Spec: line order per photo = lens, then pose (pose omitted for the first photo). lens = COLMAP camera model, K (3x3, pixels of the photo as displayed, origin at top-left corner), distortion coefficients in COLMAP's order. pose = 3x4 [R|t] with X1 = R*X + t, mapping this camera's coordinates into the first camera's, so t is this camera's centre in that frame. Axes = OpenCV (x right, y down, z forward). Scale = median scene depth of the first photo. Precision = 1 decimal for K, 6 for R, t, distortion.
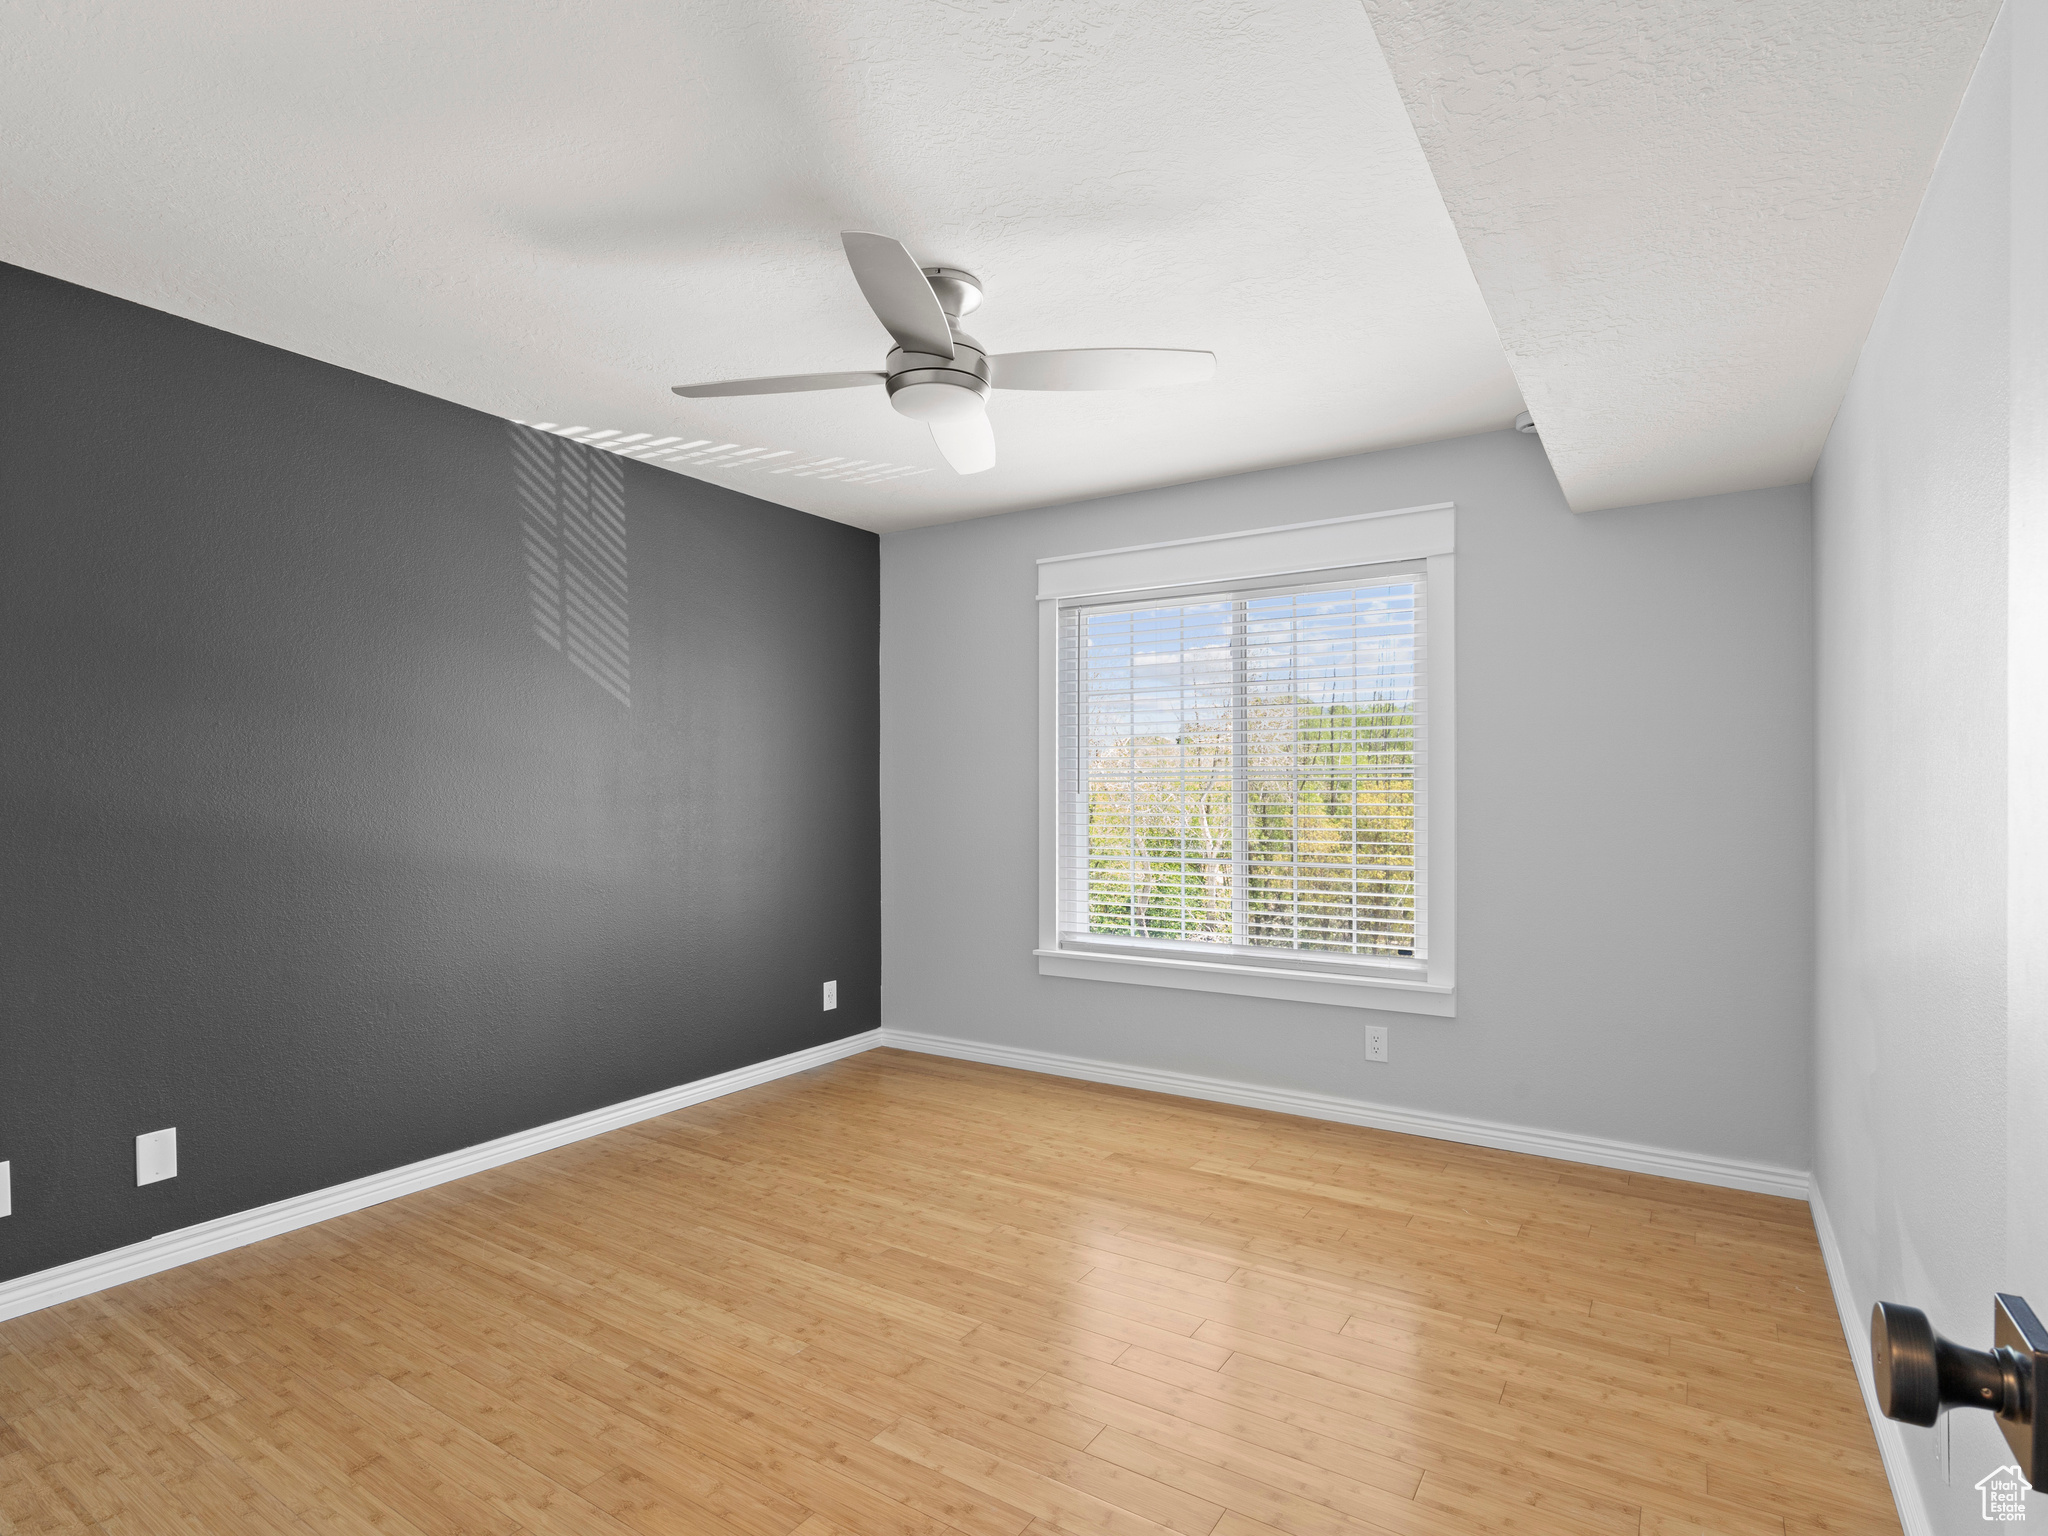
lens RADIAL K [[1040.3, 0, 1014.4], [0, 1040.3, 772.2], [0, 0, 1]] dist [-0.009266, 0.003965]
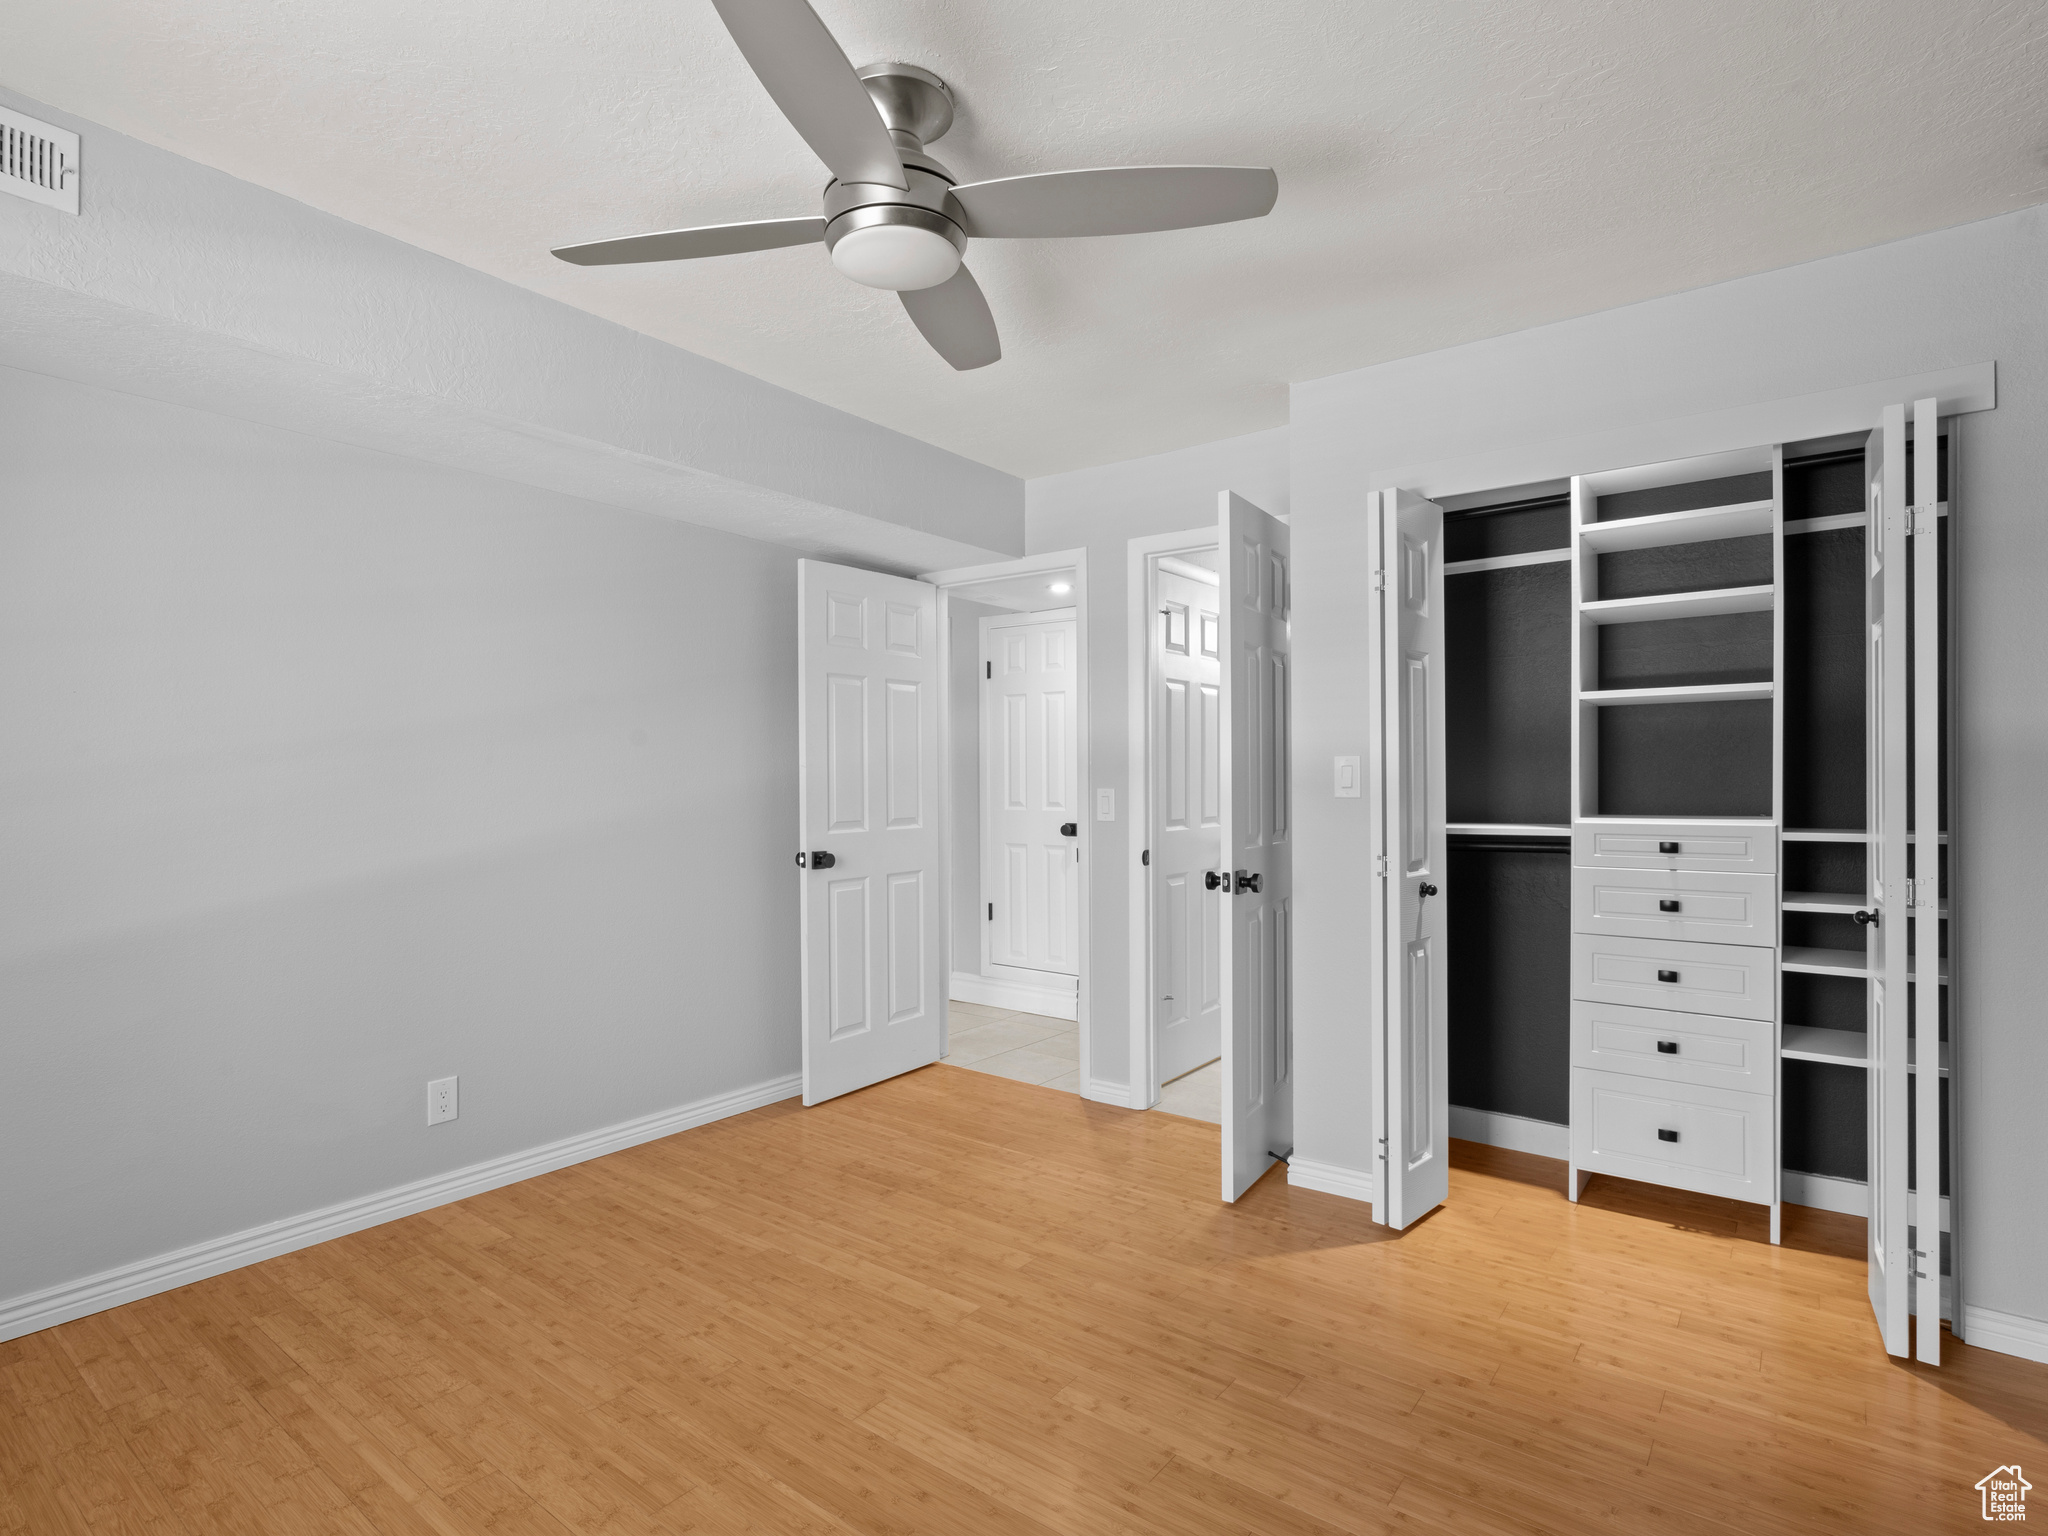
lens RADIAL K [[1059.6, 0, 1019.7], [0, 1059.6, 765.6], [0, 0, 1]] dist [-0.012069, 0.005120]
pose [[-0.997229, 0.001780, 0.074368, -0.161109], [-0.000181, 0.999653, -0.026353, 0.018066], [-0.074389, -0.026293, -0.996883, 1.305914]]
